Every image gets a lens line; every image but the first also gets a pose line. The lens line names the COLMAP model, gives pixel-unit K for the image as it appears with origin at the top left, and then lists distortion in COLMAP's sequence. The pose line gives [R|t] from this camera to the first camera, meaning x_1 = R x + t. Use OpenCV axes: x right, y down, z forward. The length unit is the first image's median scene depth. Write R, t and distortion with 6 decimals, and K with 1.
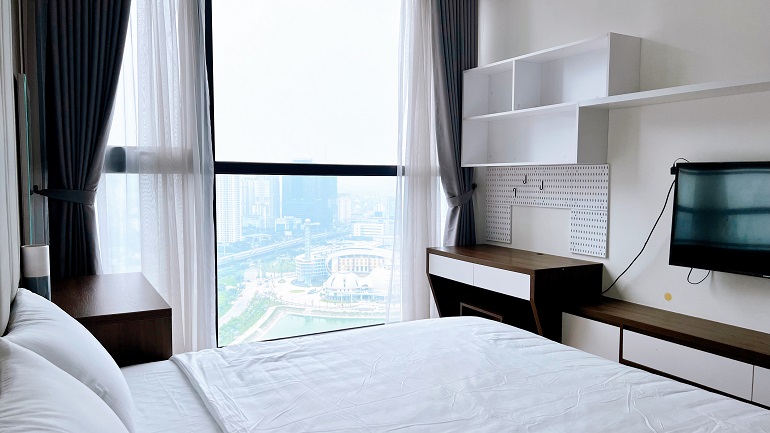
lens RADIAL K [[562.1, 0, 385.0], [0, 562.1, 216.5], [0, 0, 1]] dist [0.011184, 0.000785]
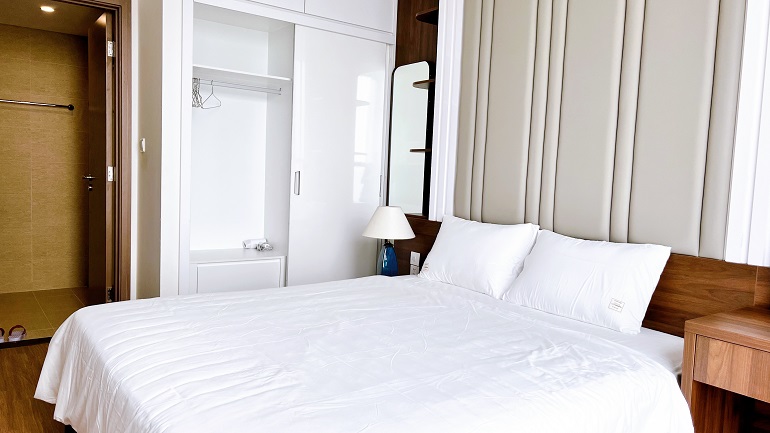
lens RADIAL K [[562.1, 0, 385.0], [0, 562.1, 216.5], [0, 0, 1]] dist [0.011184, 0.000785]
pose [[-0.993214, -0.041679, -0.108580, 0.114205], [-0.056849, 0.988433, 0.140599, -0.059479], [0.101464, 0.145817, -0.984095, 1.311250]]
